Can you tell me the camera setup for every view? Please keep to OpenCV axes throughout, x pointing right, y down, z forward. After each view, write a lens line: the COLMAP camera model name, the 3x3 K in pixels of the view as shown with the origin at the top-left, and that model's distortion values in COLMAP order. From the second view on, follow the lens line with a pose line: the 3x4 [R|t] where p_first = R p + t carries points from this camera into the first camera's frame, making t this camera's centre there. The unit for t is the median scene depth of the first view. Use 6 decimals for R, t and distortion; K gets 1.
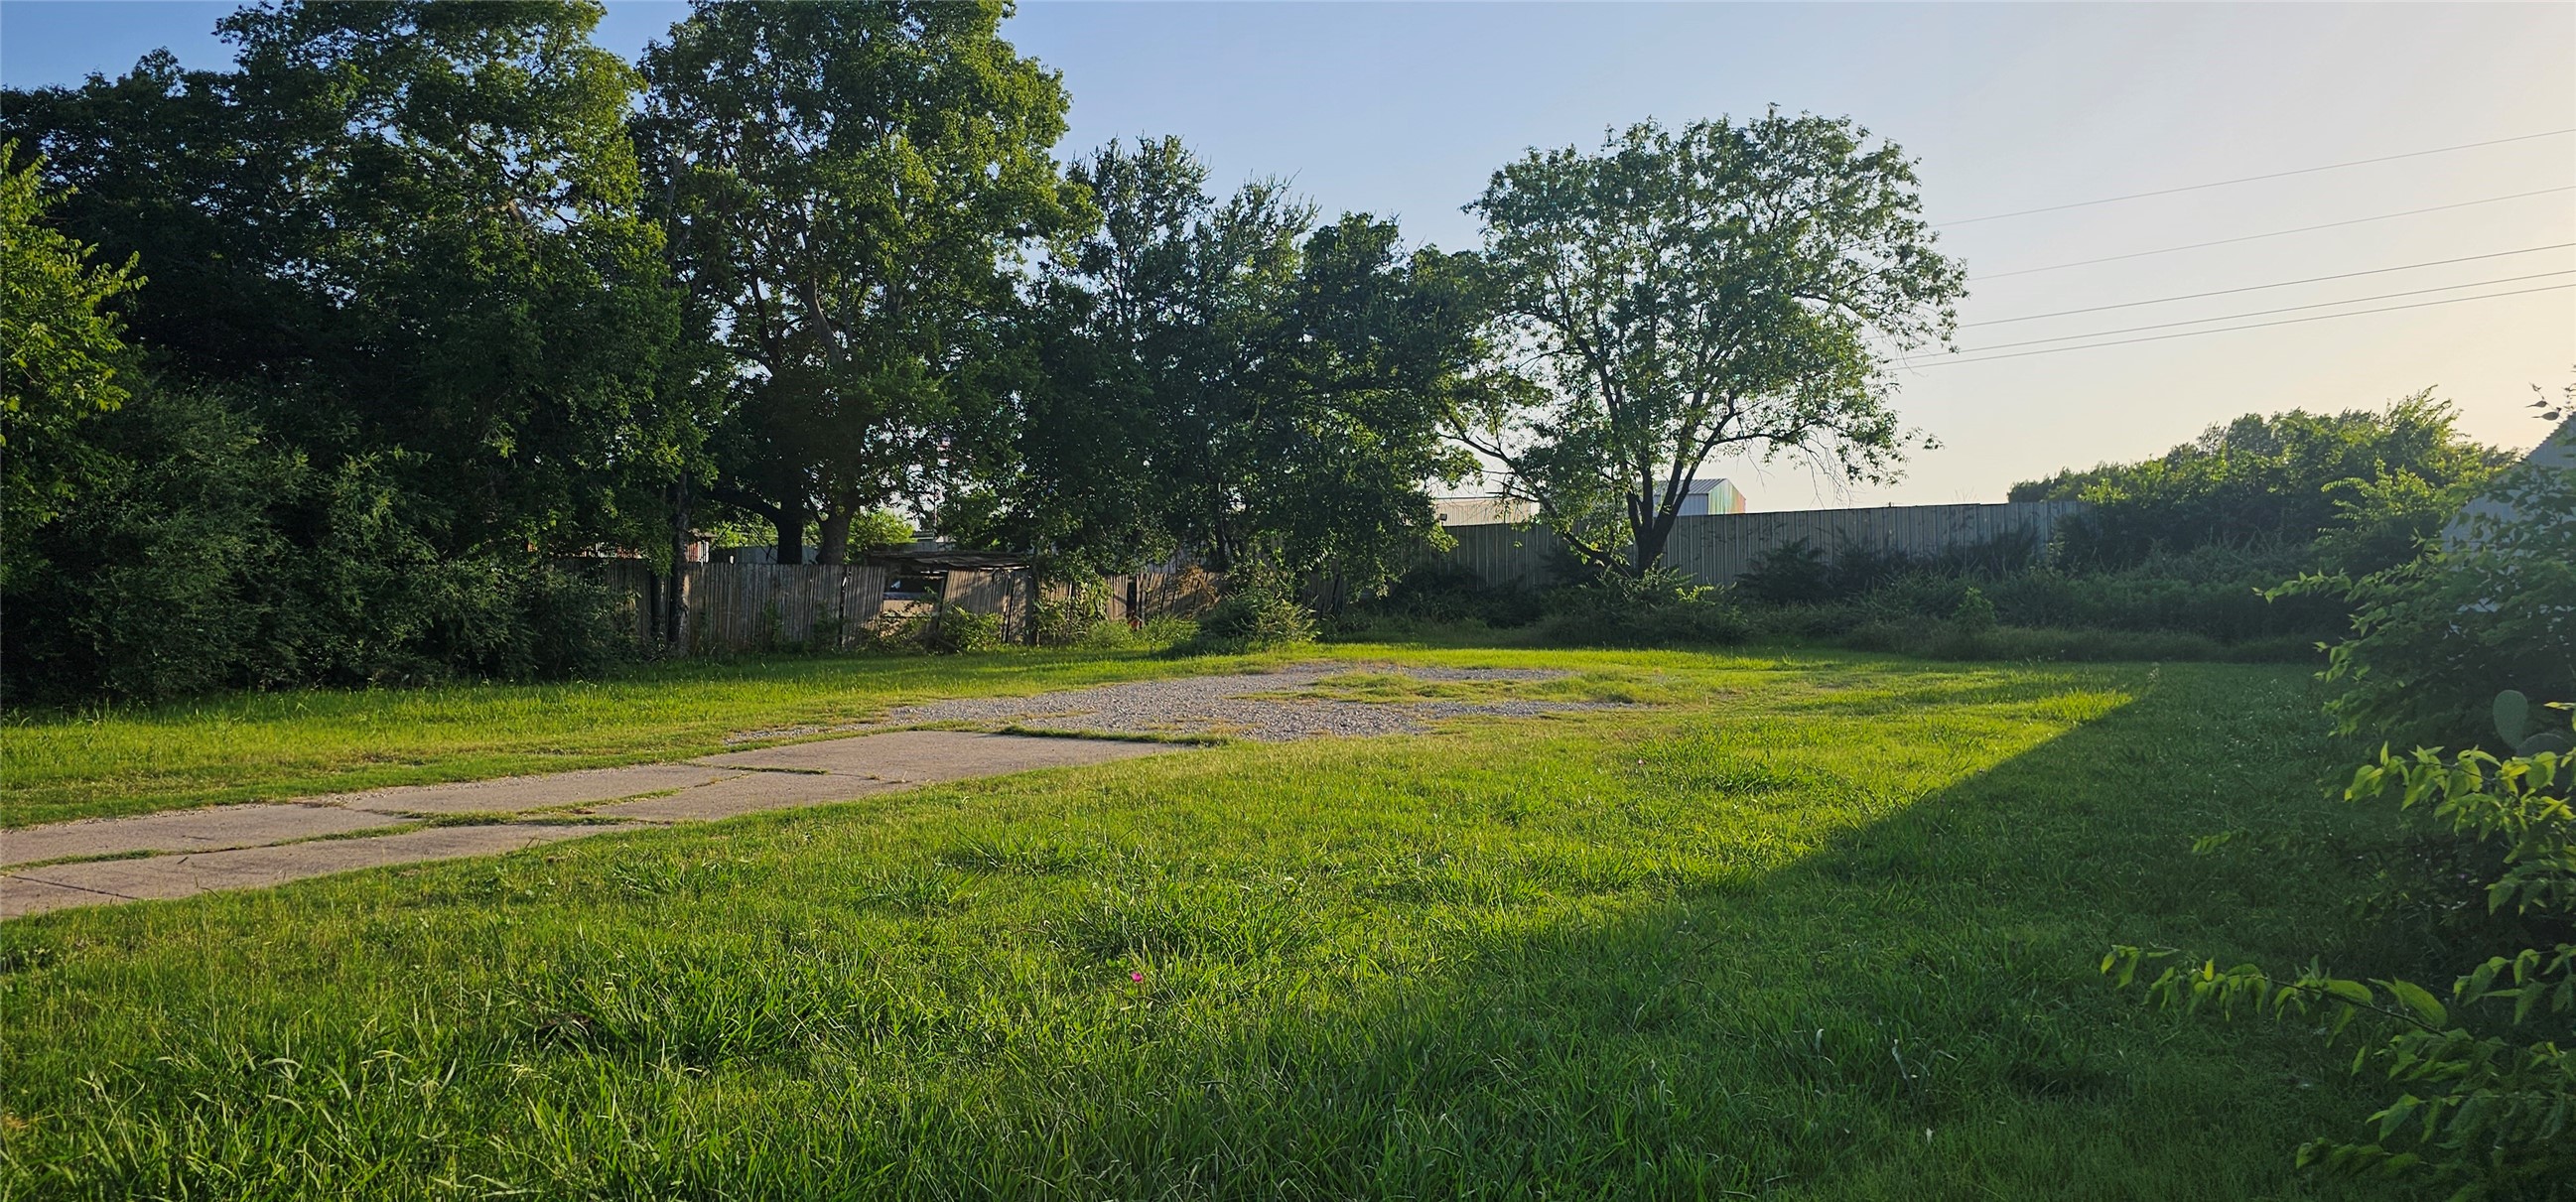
lens RADIAL K [[1740.0, 0, 1217.3], [0, 1740.0, 604.4], [0, 0, 1]] dist [0.043755, -0.028365]
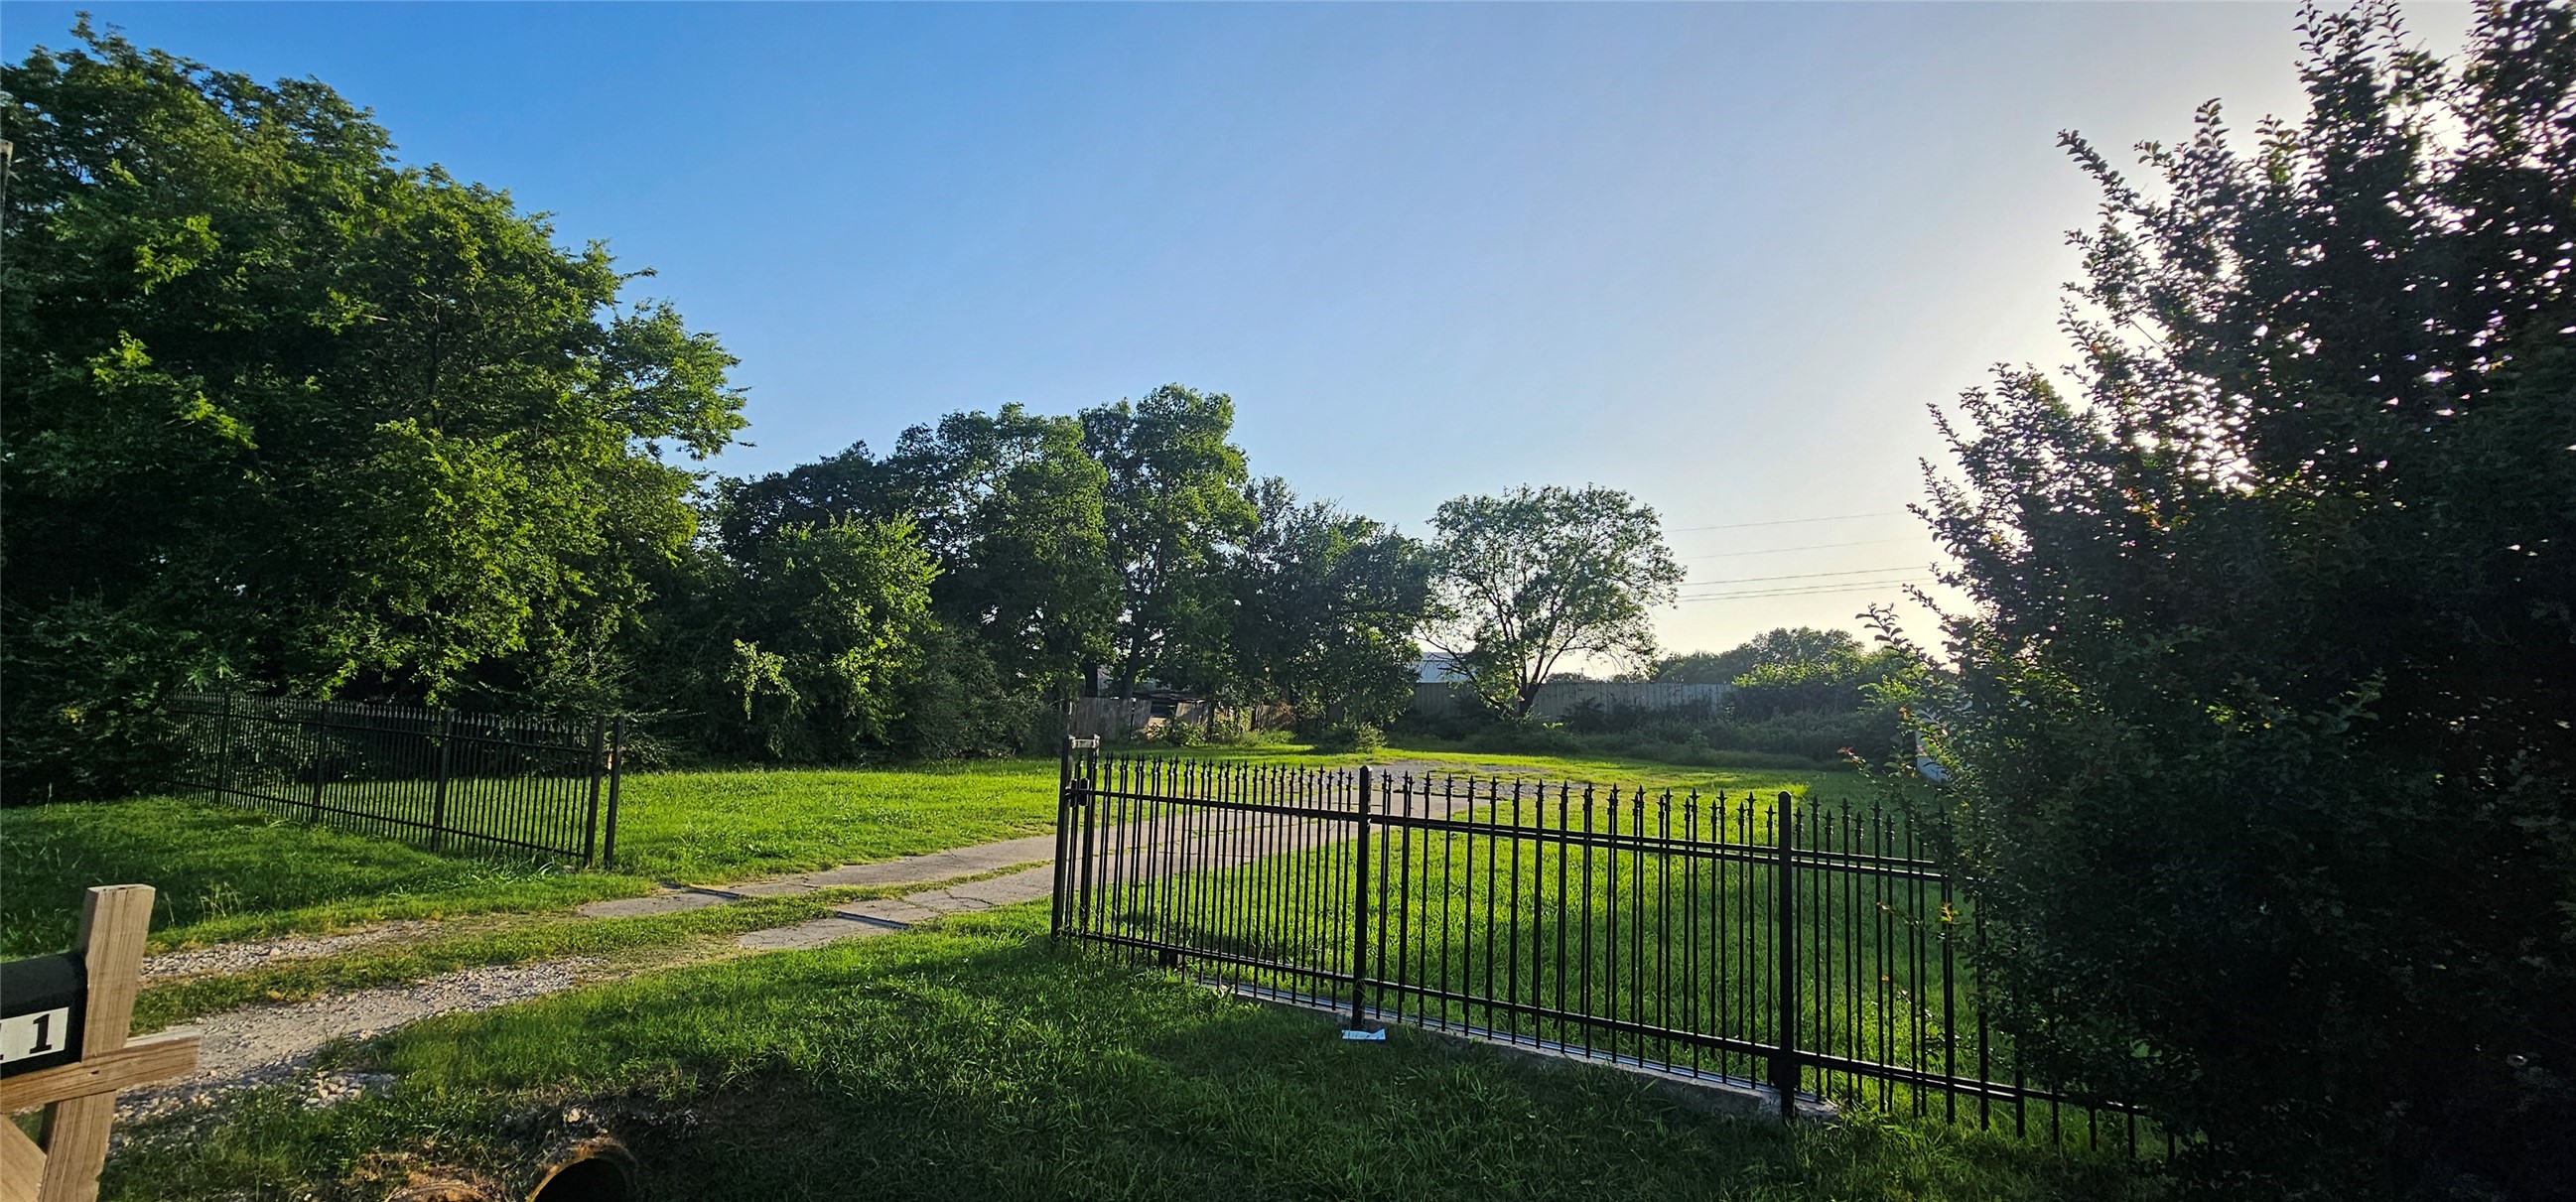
lens RADIAL K [[1068.6, 0, 1274.0], [0, 1068.6, 612.5], [0, 0, 1]] dist [0.005169, -0.000342]
pose [[0.994516, 0.040710, 0.096333, -0.150982], [-0.031383, 0.994845, -0.096428, -0.007959], [-0.099762, 0.092876, 0.990667, -0.158608]]
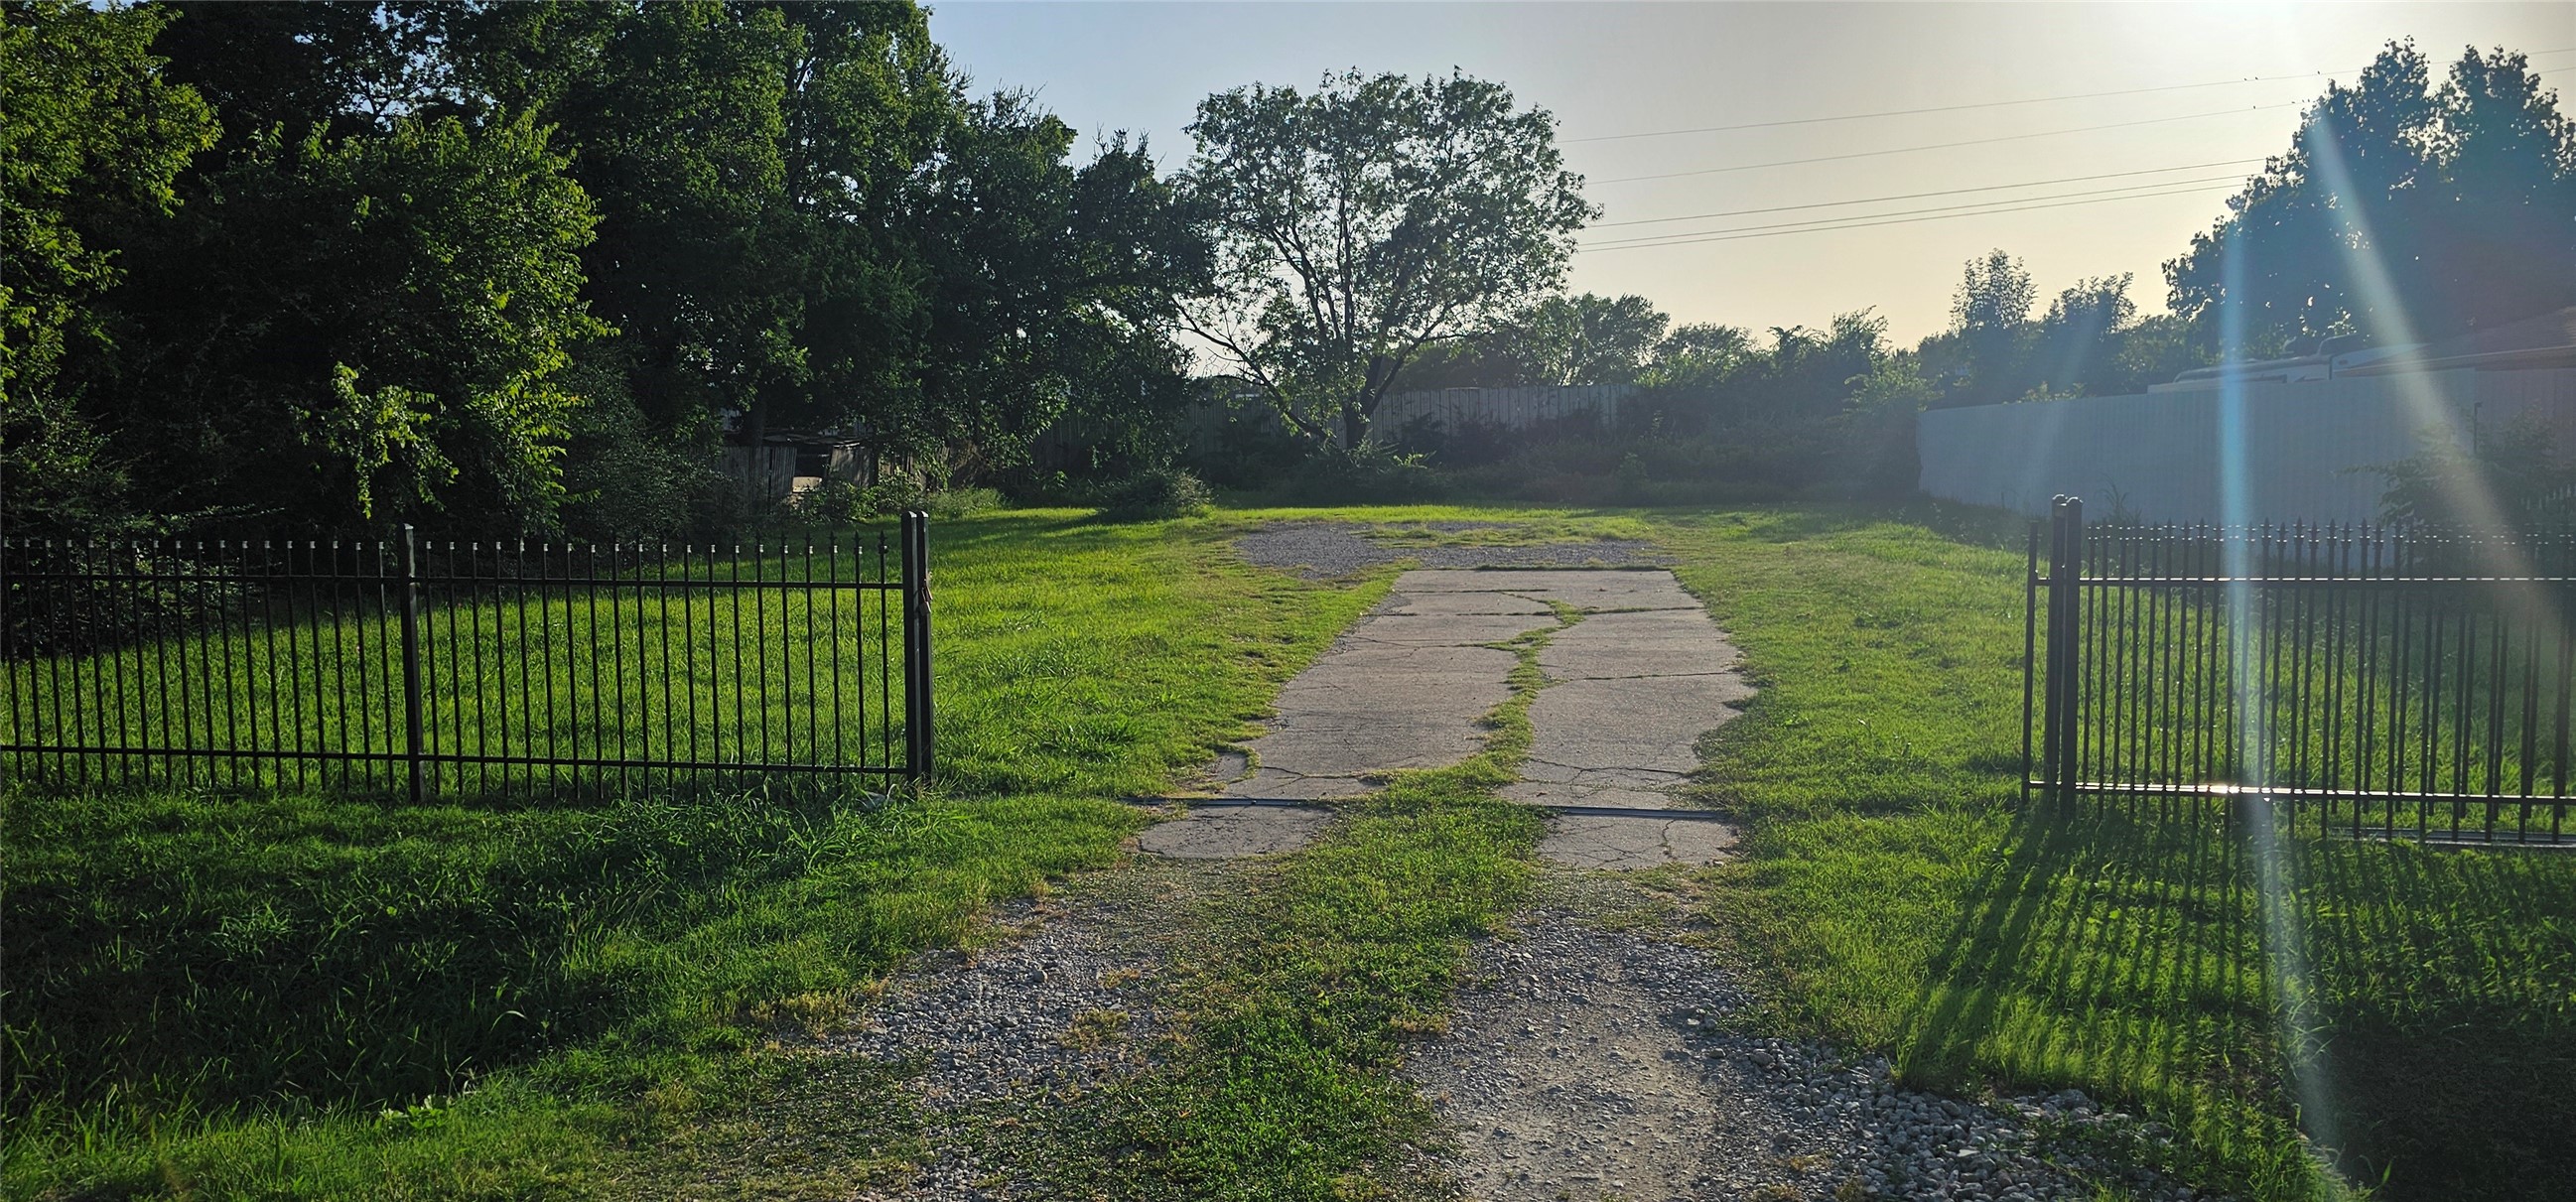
lens RADIAL K [[1740.0, 0, 1291.9], [0, 1740.0, 598.8], [0, 0, 1]] dist [0.043755, -0.028365]
pose [[0.912261, -0.047416, 0.406855, -0.309970], [0.015081, 0.996492, 0.082319, -0.010740], [-0.409331, -0.068961, 0.909776, -0.116645]]
